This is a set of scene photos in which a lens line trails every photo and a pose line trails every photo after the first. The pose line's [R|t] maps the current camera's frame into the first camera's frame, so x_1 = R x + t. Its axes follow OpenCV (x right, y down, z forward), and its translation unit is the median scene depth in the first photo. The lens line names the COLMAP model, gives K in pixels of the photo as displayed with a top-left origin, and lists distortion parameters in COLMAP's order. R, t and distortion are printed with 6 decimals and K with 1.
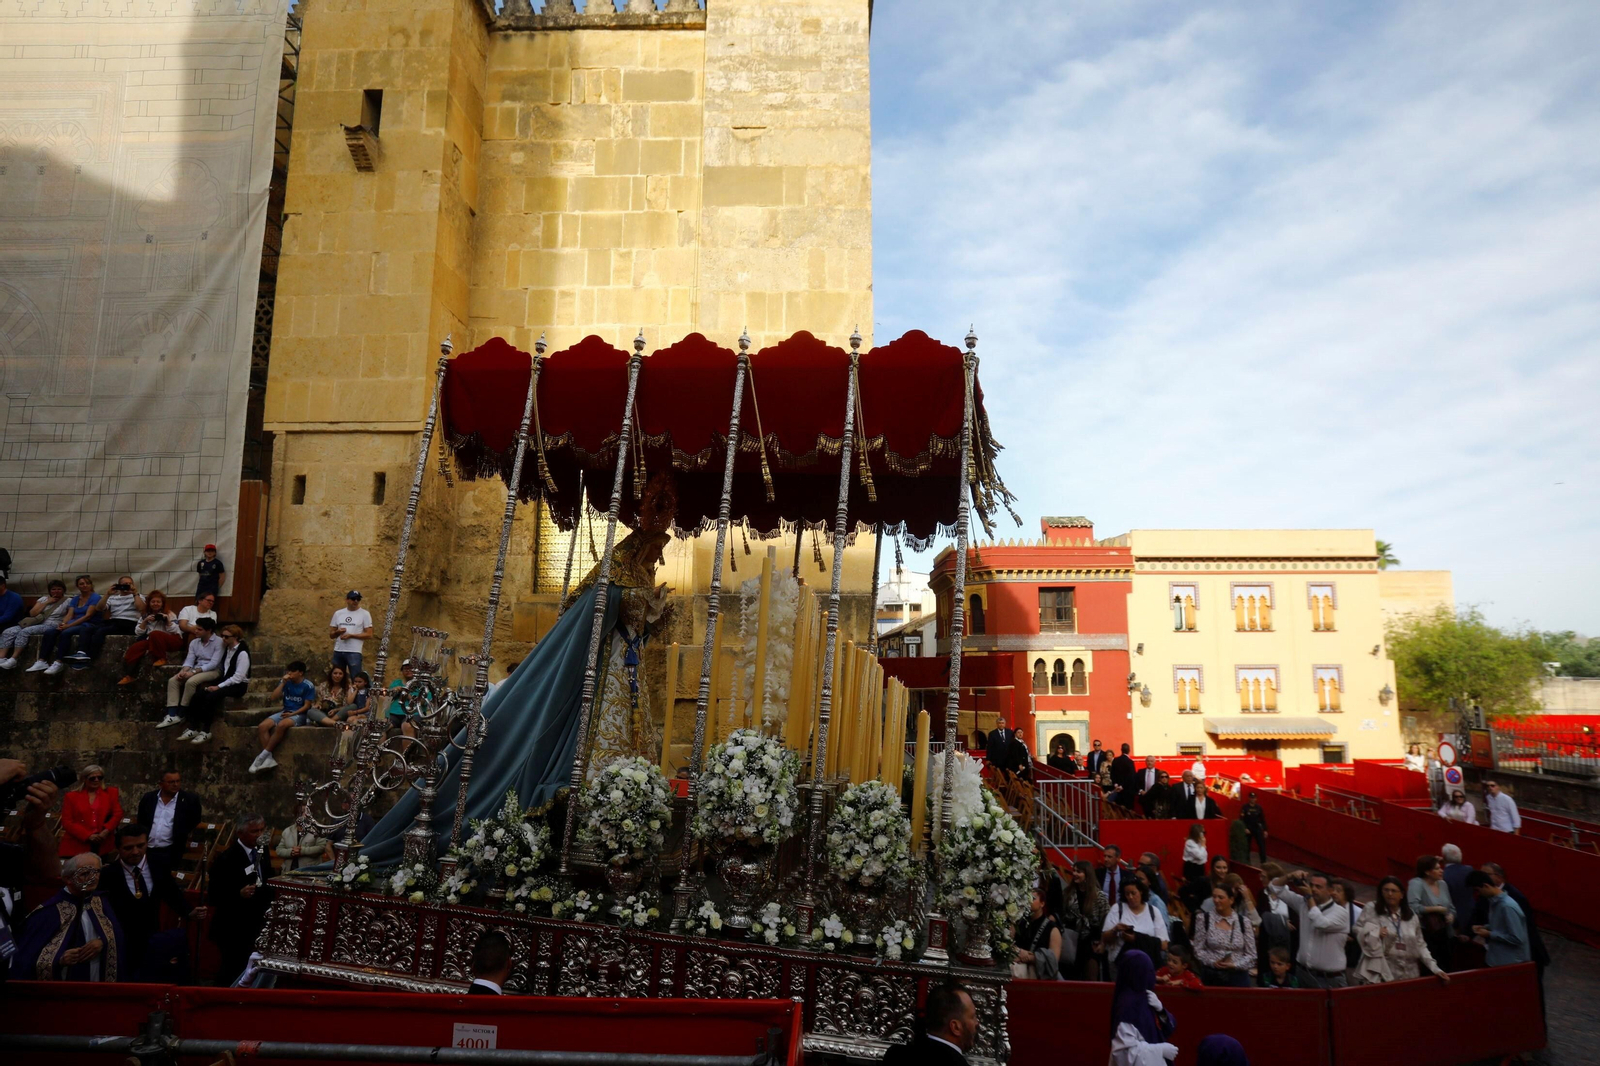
lens RADIAL K [[866.7, 0, 800.0], [0, 866.7, 533.0], [0, 0, 1]] dist [-0.077835, 0.049600]
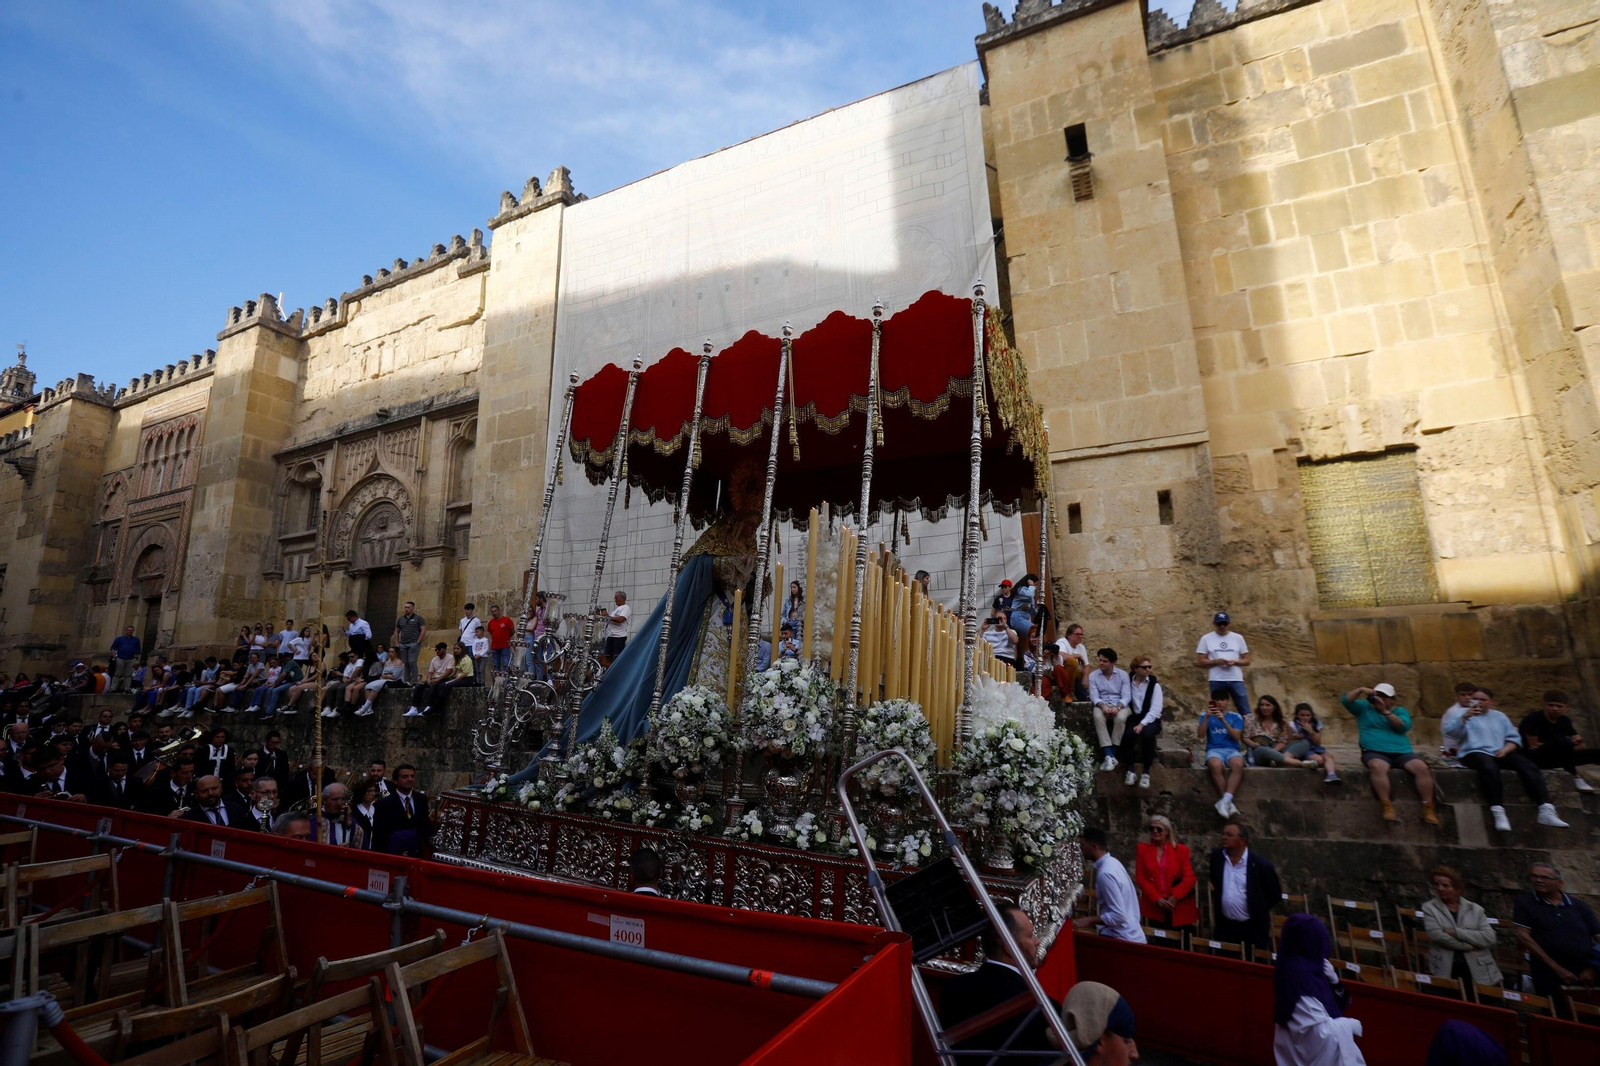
lens RADIAL K [[732.0, 0, 793.3], [0, 732.0, 535.0], [0, 0, 1]] dist [-0.072628, 0.025503]
pose [[0.910445, -0.103267, -0.400533, -0.519235], [0.075709, 0.993579, -0.084076, 0.012961], [0.406643, 0.046223, 0.912417, 0.100073]]
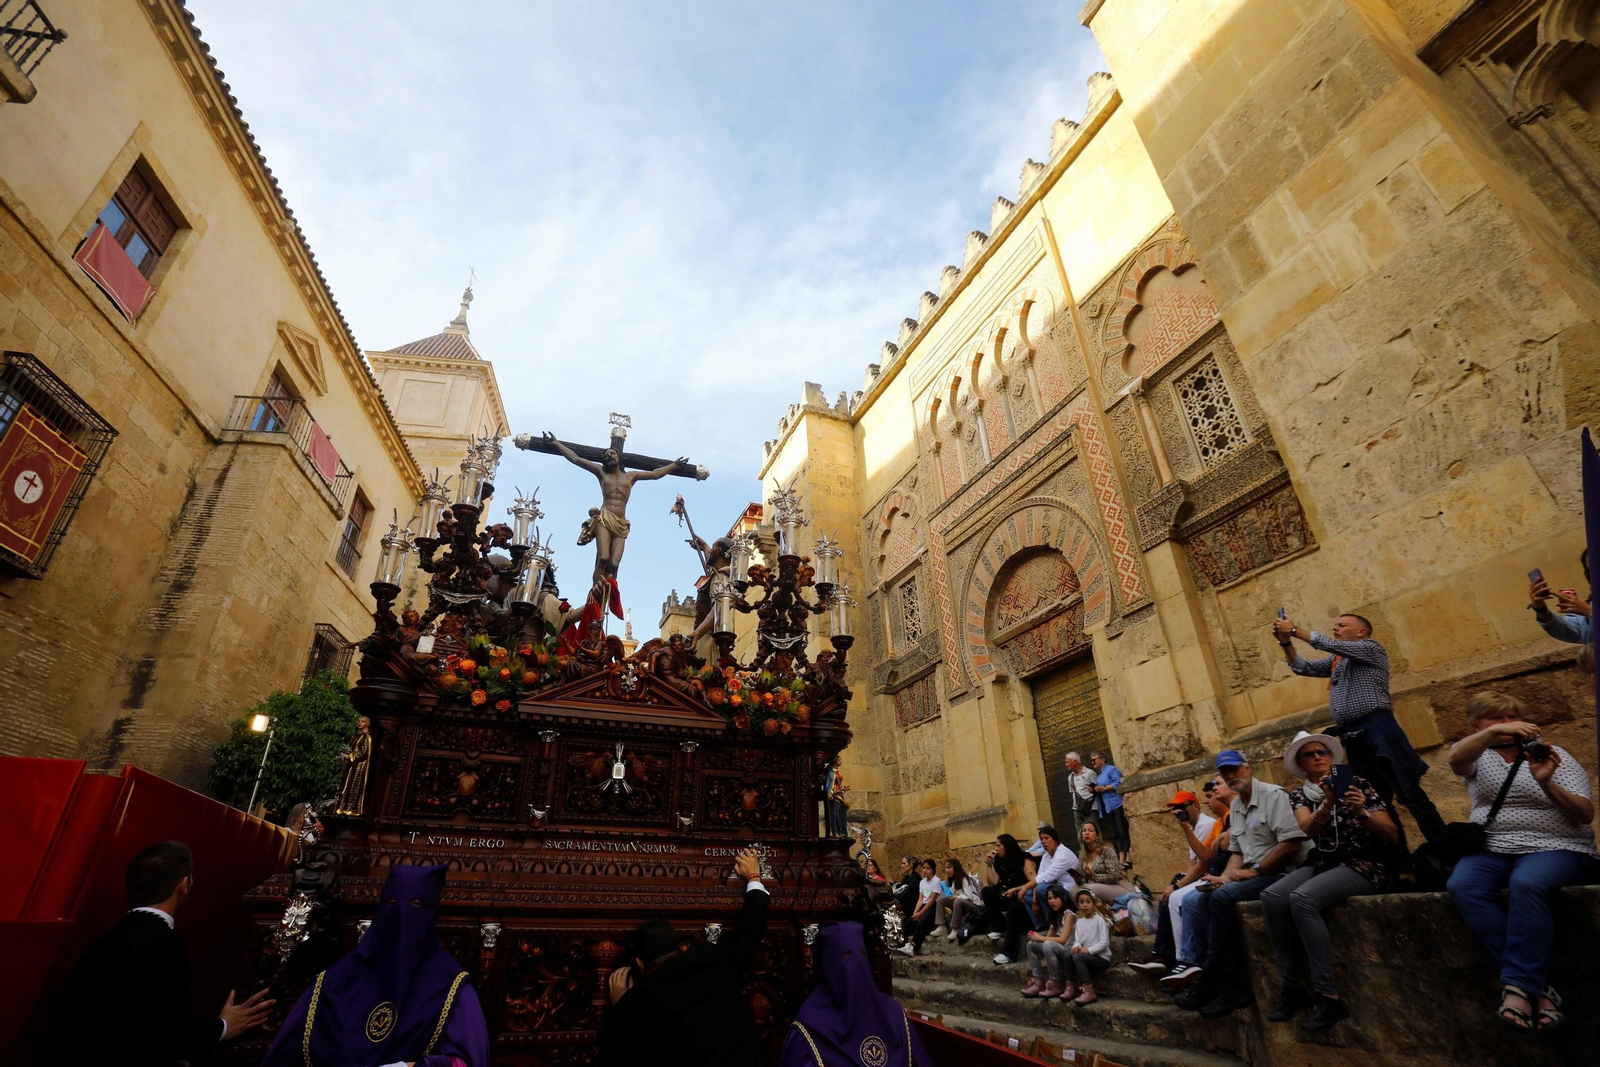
lens RADIAL K [[732.0, 0, 793.3], [0, 732.0, 535.5], [0, 0, 1]] dist [-0.072628, 0.025503]
pose [[0.394434, -0.439559, -0.806976, -1.790632], [0.153549, 0.897354, -0.413737, 0.047112], [0.906005, 0.039282, 0.421440, 0.391980]]
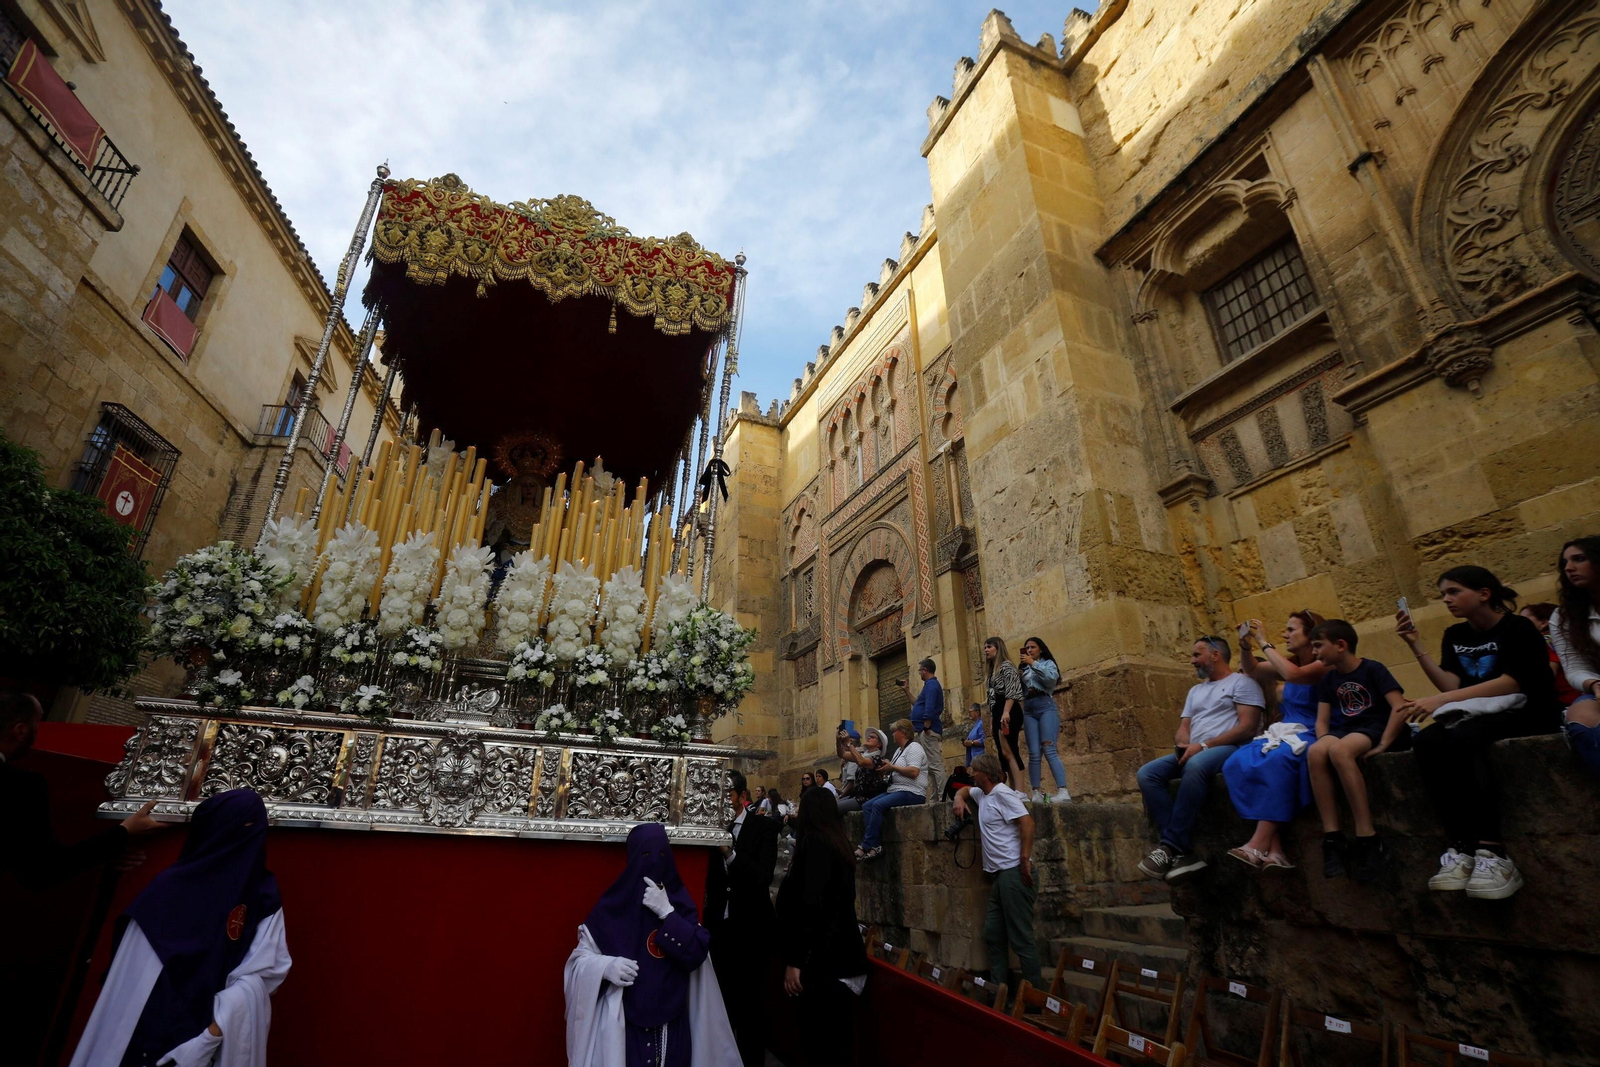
lens RADIAL K [[733.7, 0, 793.6], [0, 733.7, 535.8], [0, 0, 1]] dist [-0.085135, 0.033936]
pose [[0.398487, -0.358314, -0.844286, -1.541937], [0.131392, 0.933337, -0.334092, 0.066944], [0.907714, 0.022199, 0.419002, 0.410899]]
